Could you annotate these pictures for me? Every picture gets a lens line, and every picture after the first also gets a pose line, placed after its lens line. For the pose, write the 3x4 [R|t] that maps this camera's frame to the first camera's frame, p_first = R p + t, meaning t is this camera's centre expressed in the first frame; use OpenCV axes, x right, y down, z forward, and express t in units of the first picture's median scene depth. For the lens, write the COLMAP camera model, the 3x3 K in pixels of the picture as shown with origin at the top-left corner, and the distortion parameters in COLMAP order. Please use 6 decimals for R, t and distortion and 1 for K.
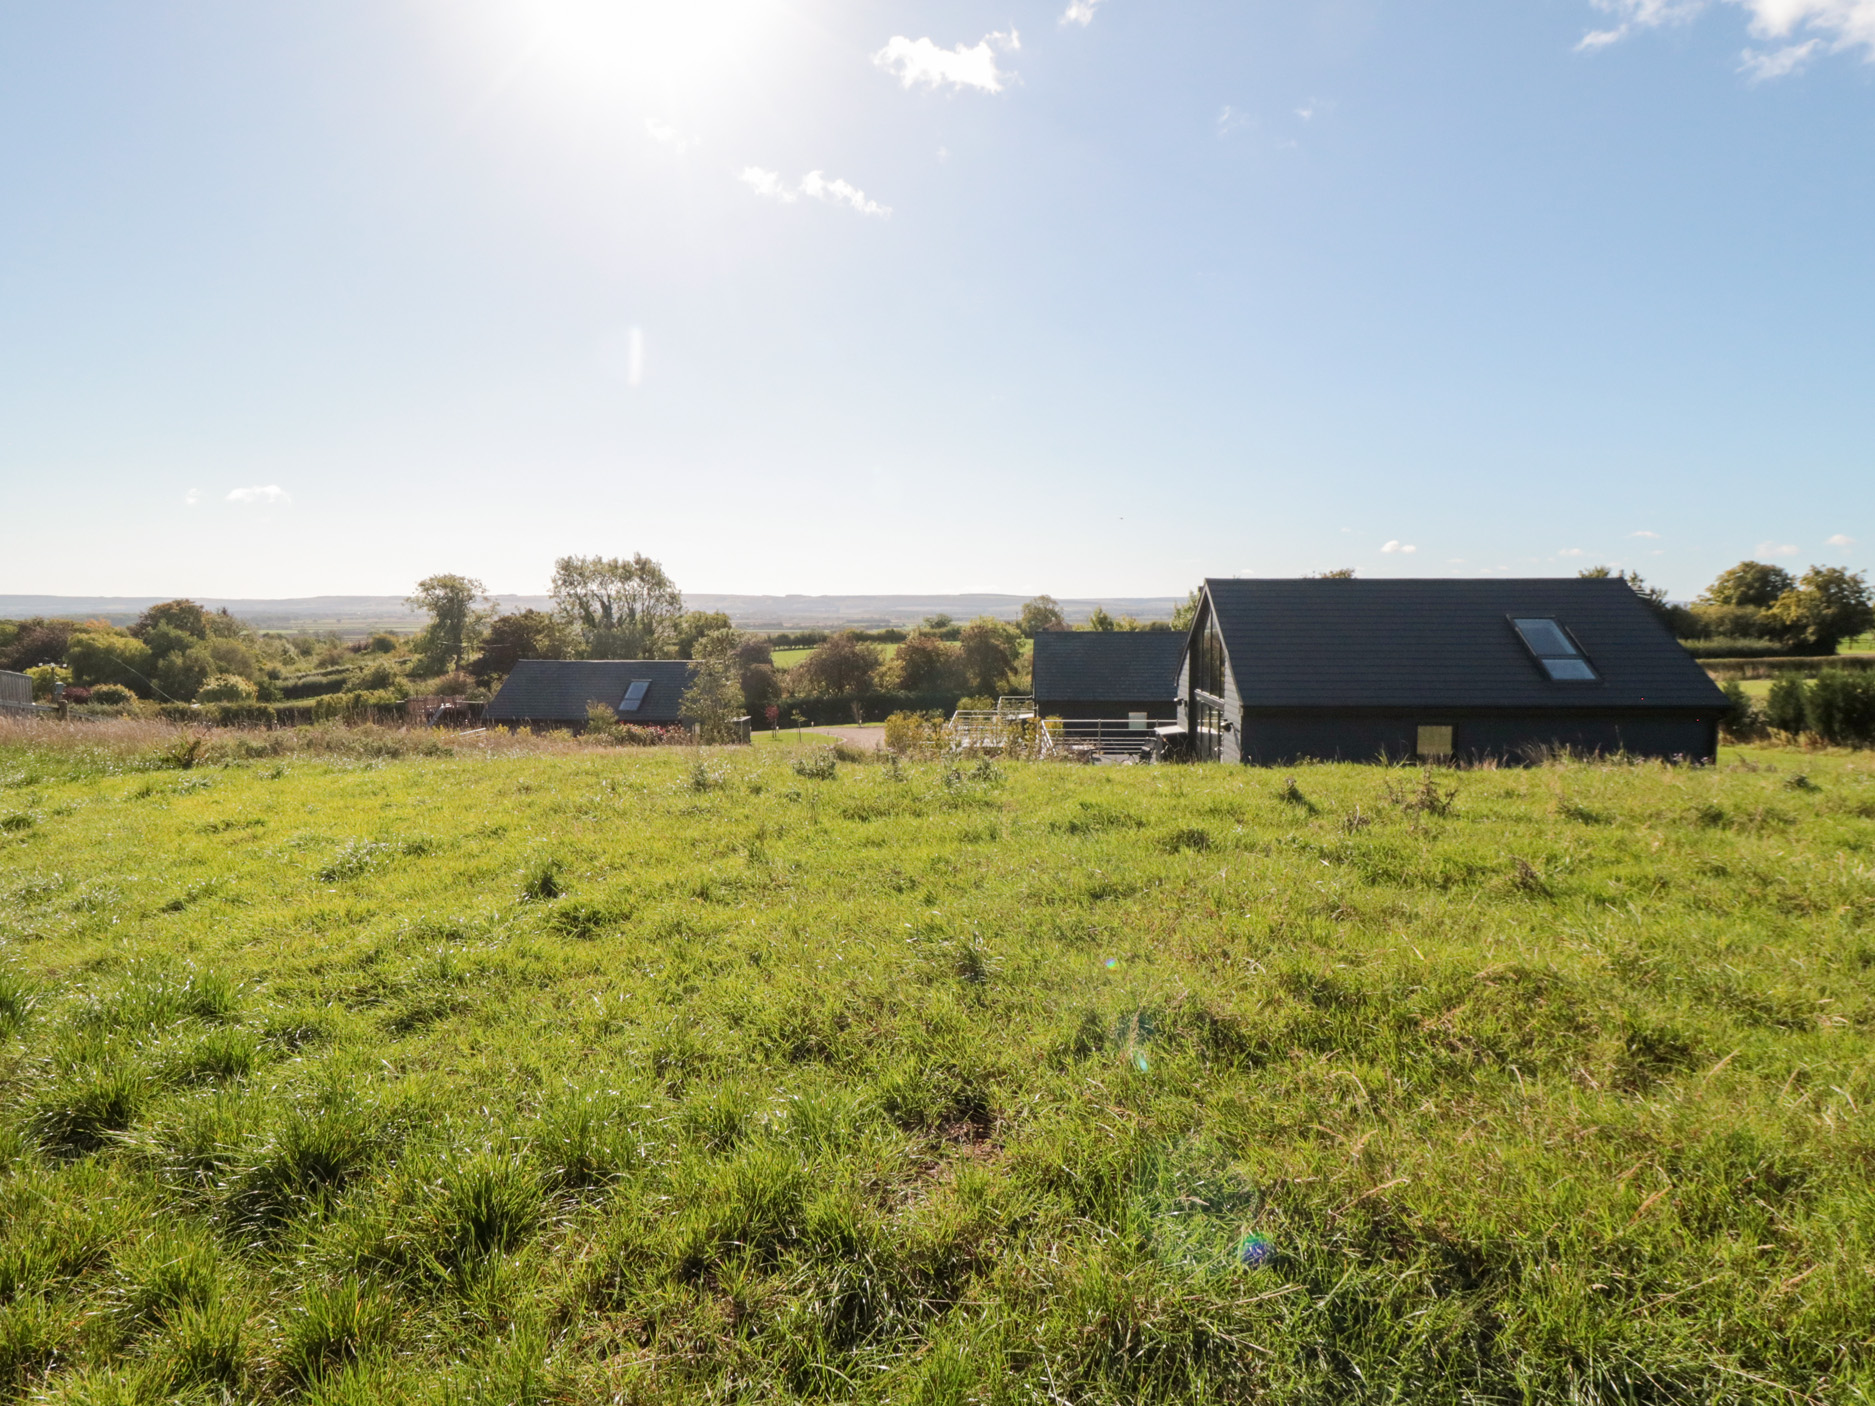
lens RADIAL K [[838.7, 0, 937.5], [0, 838.7, 703.0], [0, 0, 1]] dist [-0.000594, -0.000139]
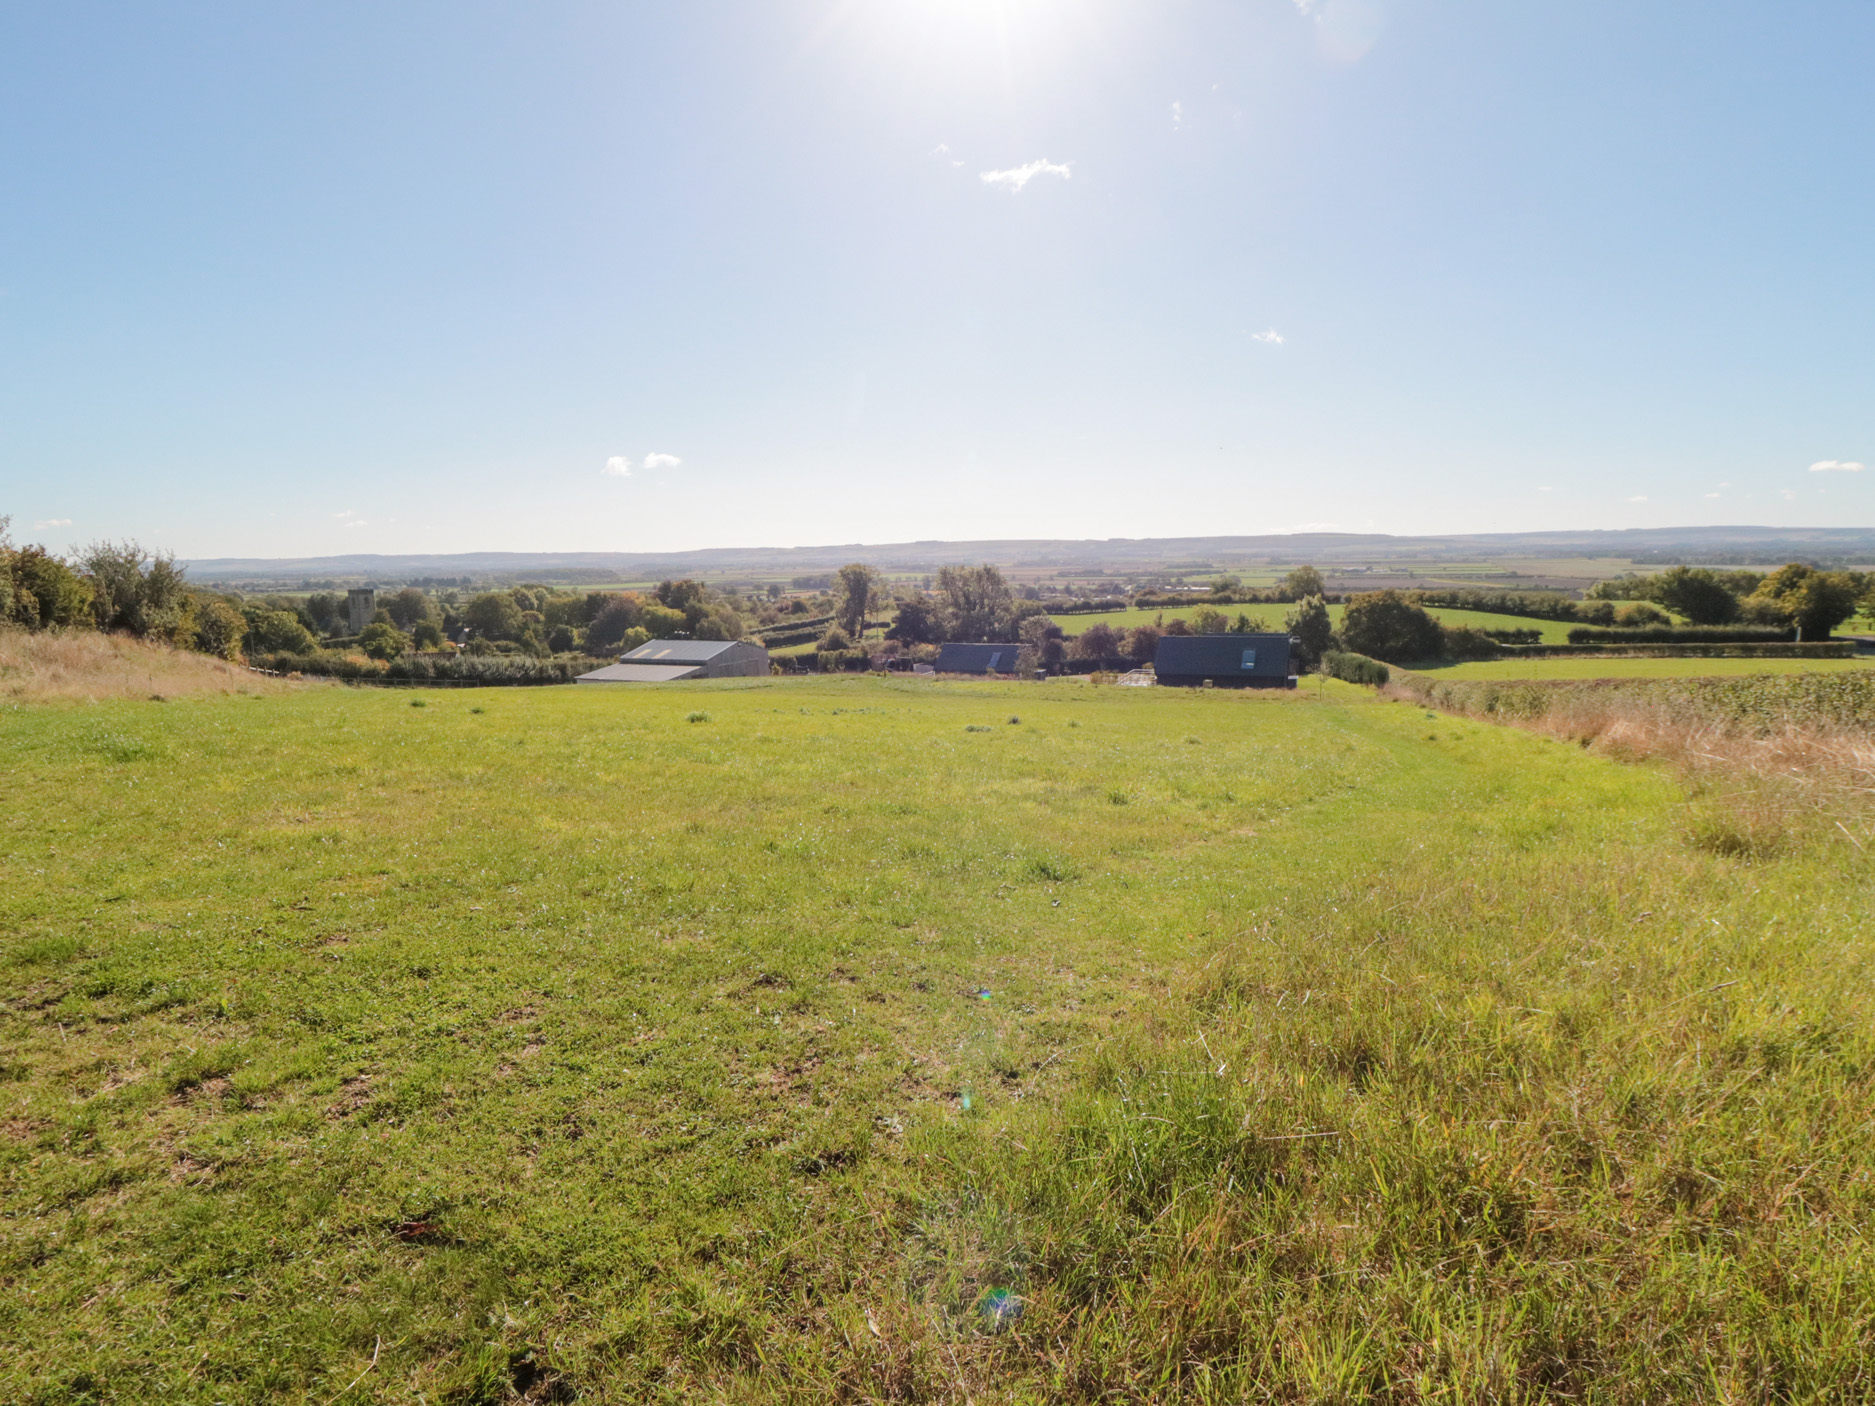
lens RADIAL K [[1053.8, 0, 937.5], [0, 1053.8, 703.0], [0, 0, 1]] dist [-0.000389, -0.000034]
pose [[0.936464, 0.030301, -0.349451, 0.198918], [-0.009592, 0.998101, 0.060842, -0.026089], [0.350631, -0.053624, 0.934977, -0.695712]]
